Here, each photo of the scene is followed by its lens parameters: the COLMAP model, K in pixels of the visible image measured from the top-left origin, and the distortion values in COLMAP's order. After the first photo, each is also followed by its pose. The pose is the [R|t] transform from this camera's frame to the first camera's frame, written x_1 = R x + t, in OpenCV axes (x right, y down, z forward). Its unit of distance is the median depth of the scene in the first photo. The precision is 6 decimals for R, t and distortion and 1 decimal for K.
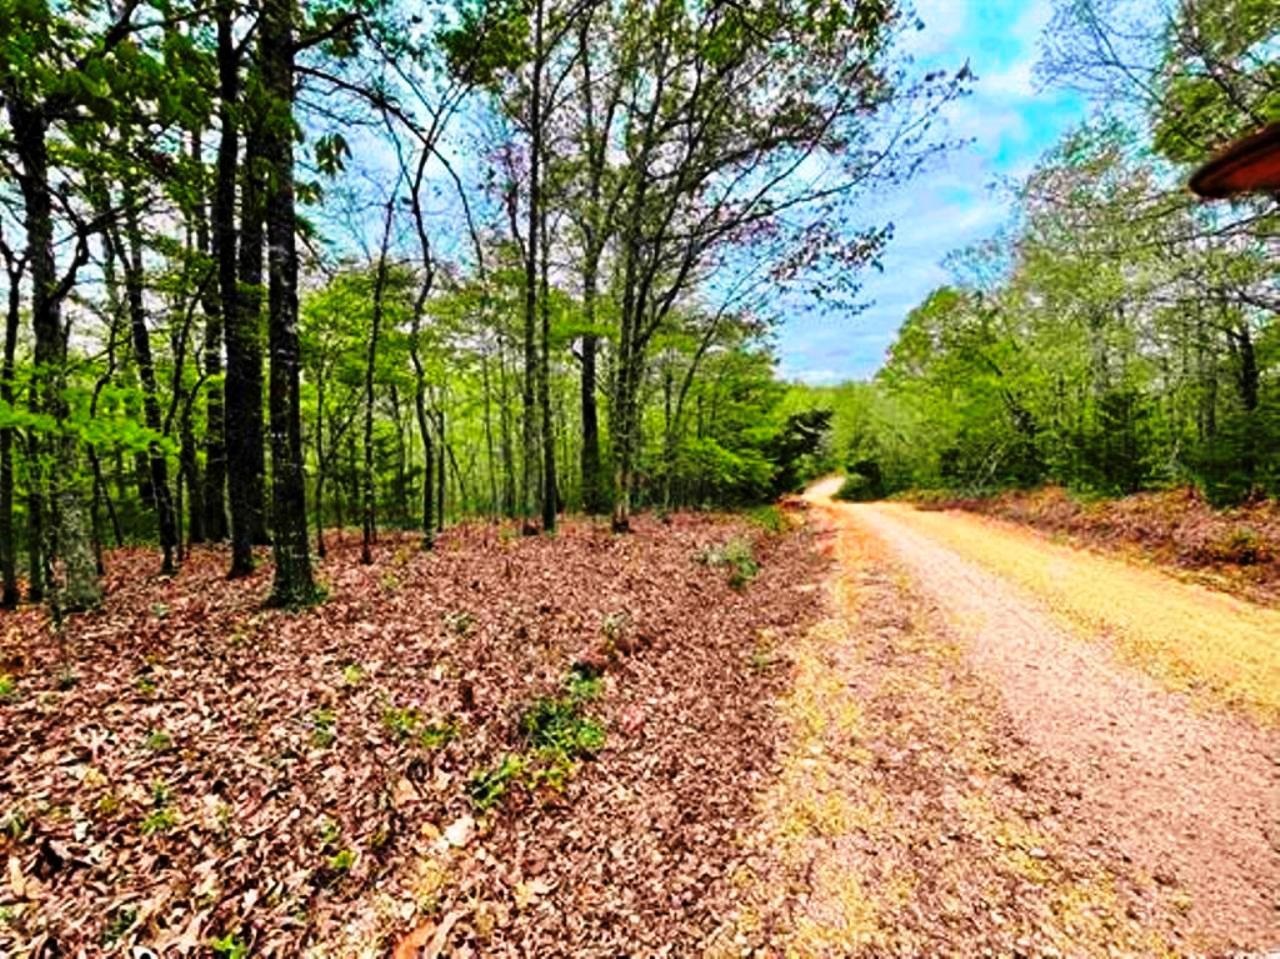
lens RADIAL K [[512.3, 0, 636.7], [0, 512.3, 488.7], [0, 0, 1]] dist [-0.000310, -0.000288]
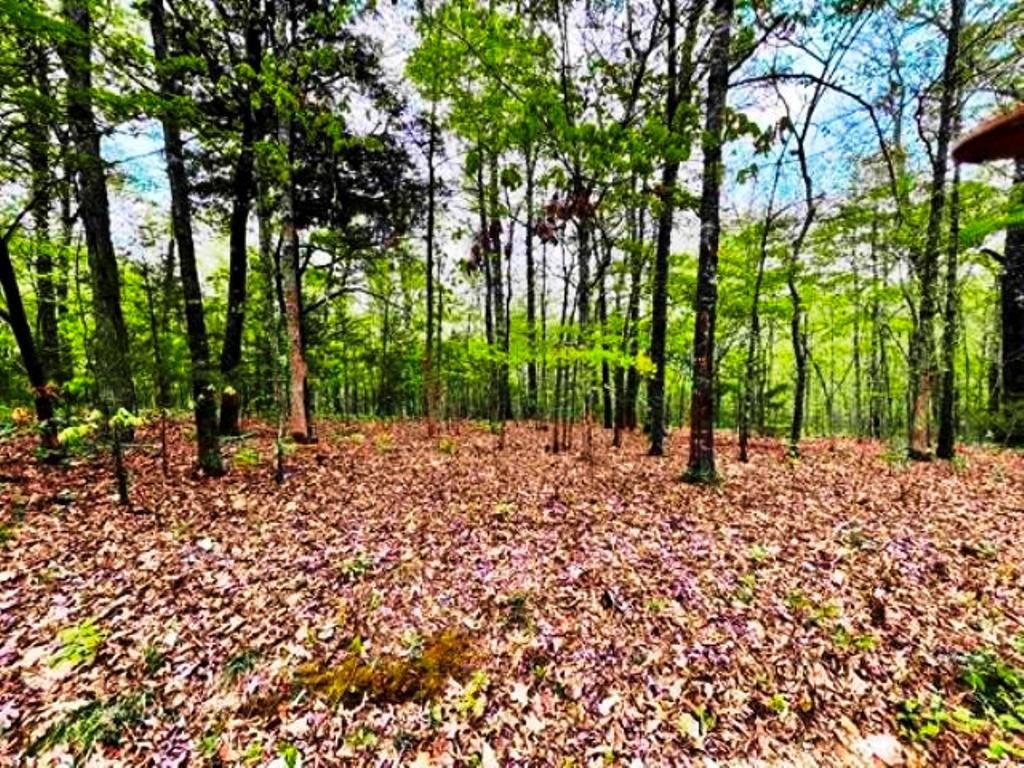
lens RADIAL K [[409.8, 0, 509.4], [0, 409.8, 391.4], [0, 0, 1]] dist [-0.000310, -0.000288]
pose [[0.566194, 0.033089, -0.823608, -0.097816], [-0.050016, 0.998732, 0.005741, 0.001326], [0.822753, 0.037944, 0.567131, -0.072730]]
